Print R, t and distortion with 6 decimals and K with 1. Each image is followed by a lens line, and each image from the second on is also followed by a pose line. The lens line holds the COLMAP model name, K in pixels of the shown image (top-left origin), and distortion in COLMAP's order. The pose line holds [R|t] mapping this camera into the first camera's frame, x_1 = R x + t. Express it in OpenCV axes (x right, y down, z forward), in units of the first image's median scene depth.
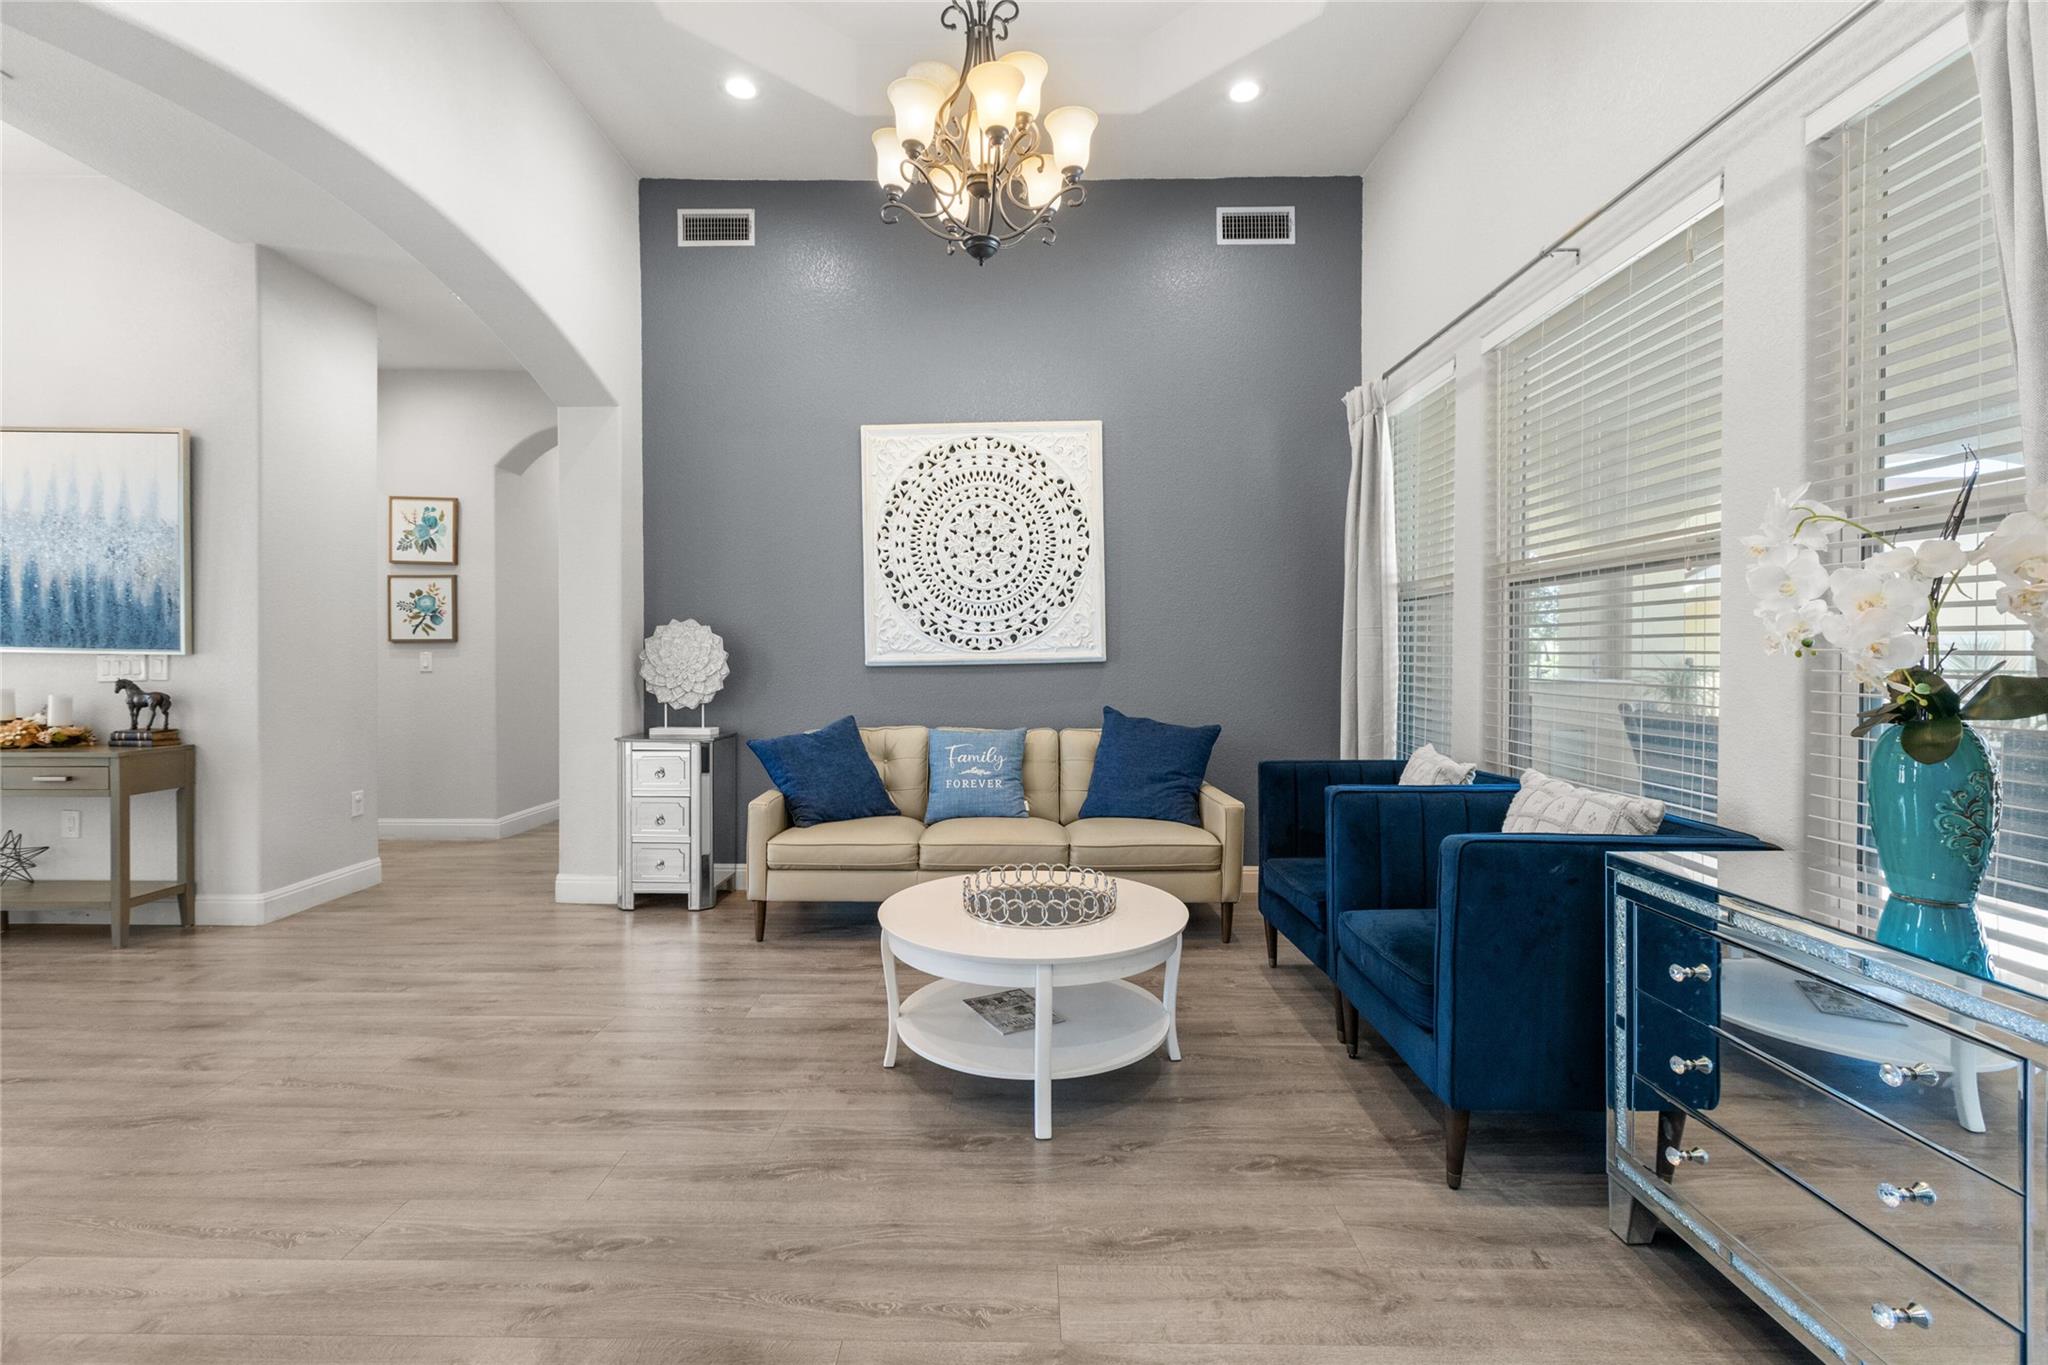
lens RADIAL K [[916.0, 0, 1009.3], [0, 916.0, 664.2], [0, 0, 1]] dist [-0.000437, 0.000055]
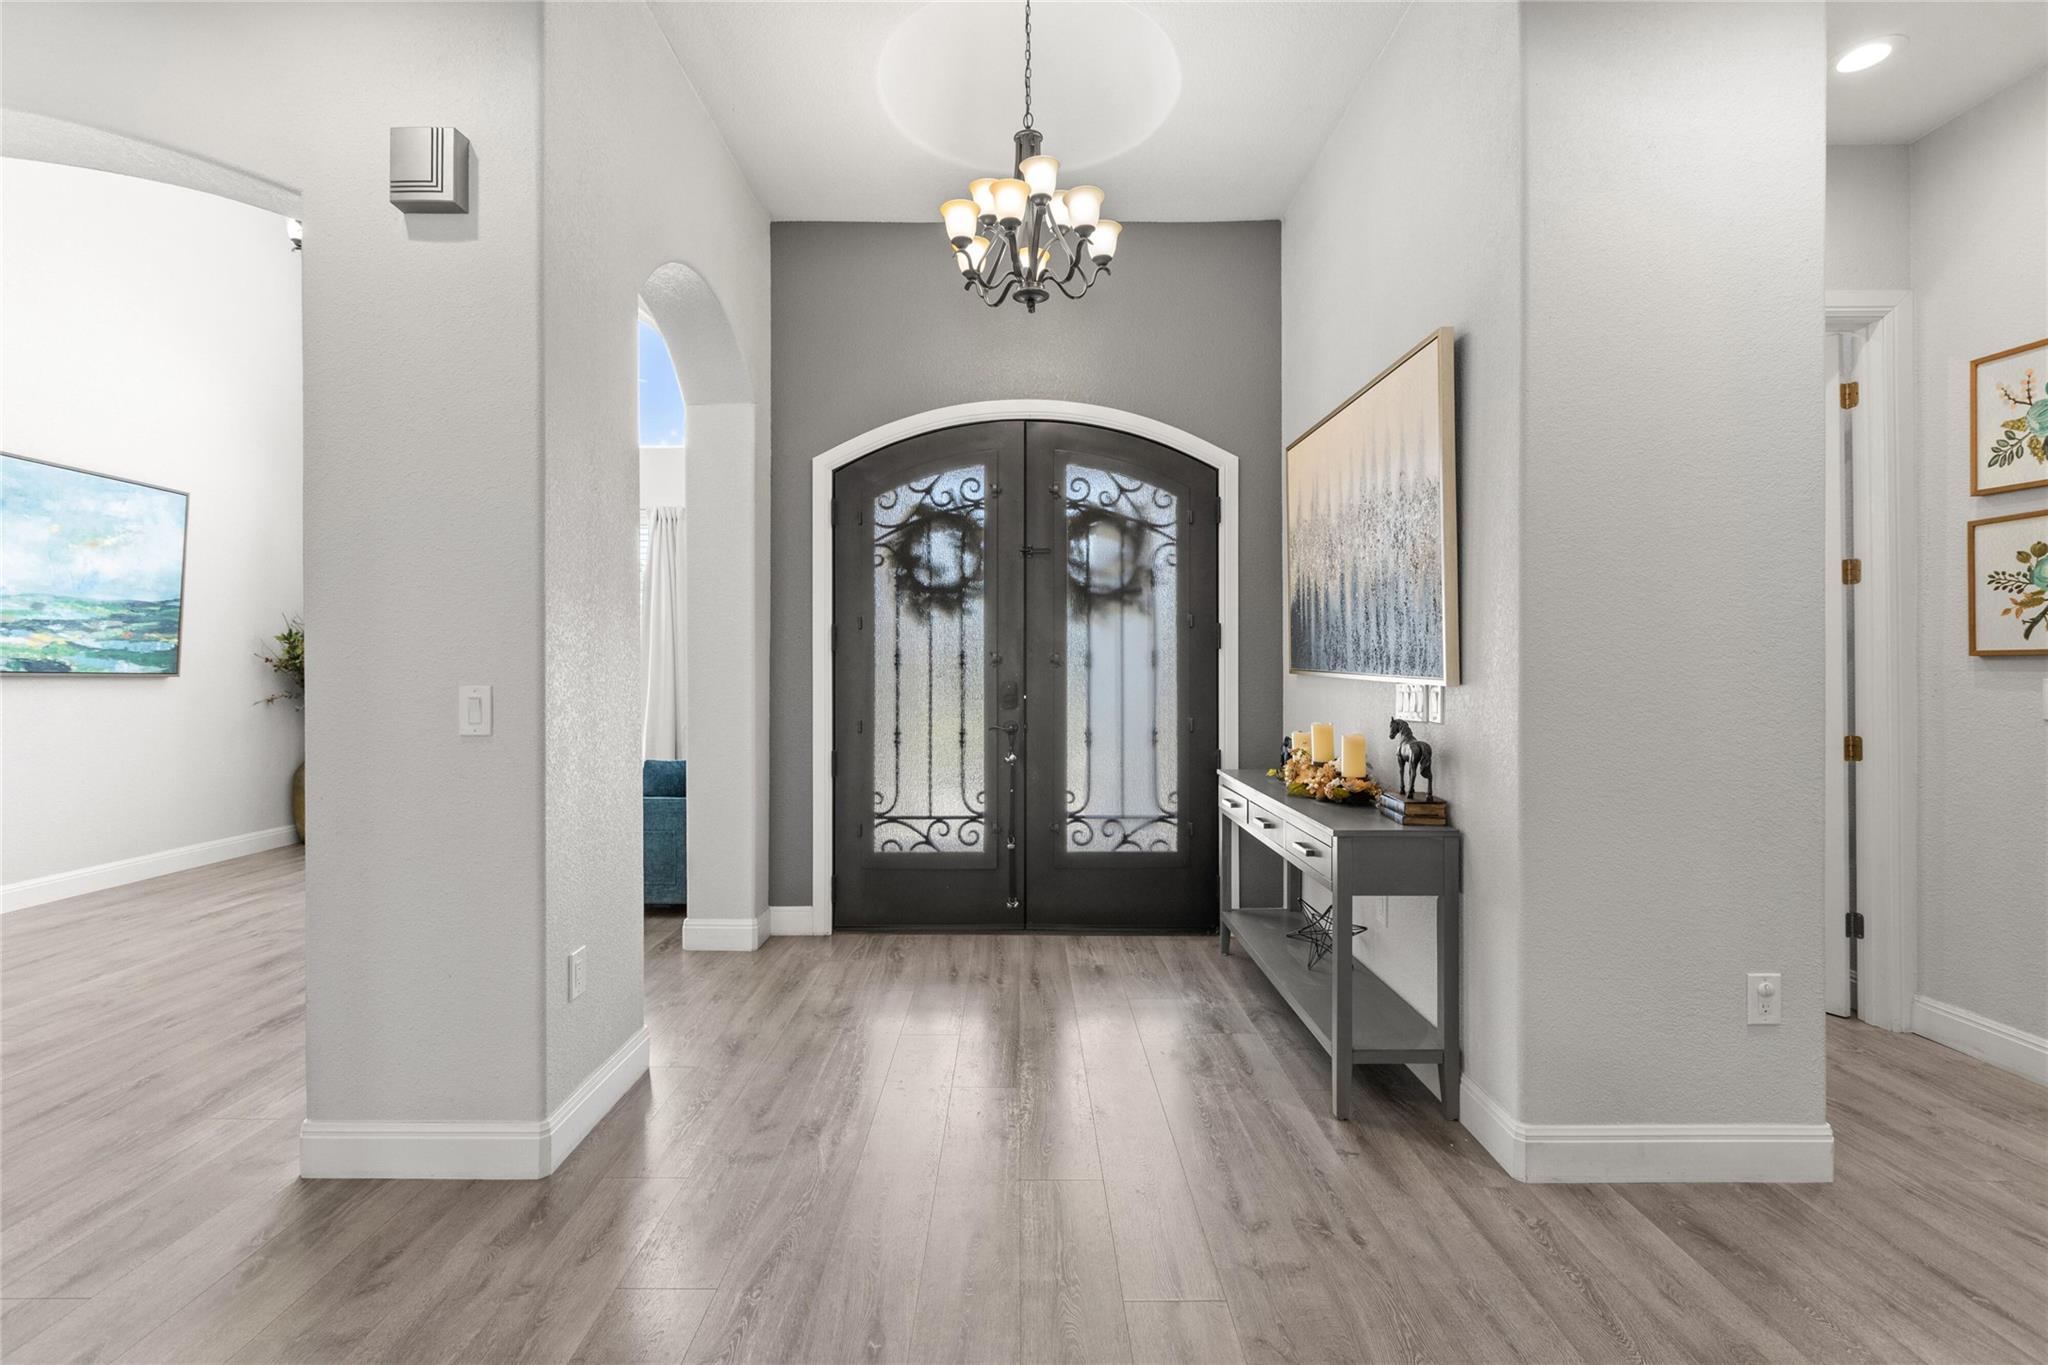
lens RADIAL K [[928.2, 0, 932.4], [0, 928.2, 668.7], [0, 0, 1]] dist [0.000199, -0.000317]
pose [[0.000476, -0.002072, -0.999998, -0.220087], [-0.007150, 0.999972, -0.002075, -0.015874], [0.999974, 0.007151, 0.000461, 0.548152]]
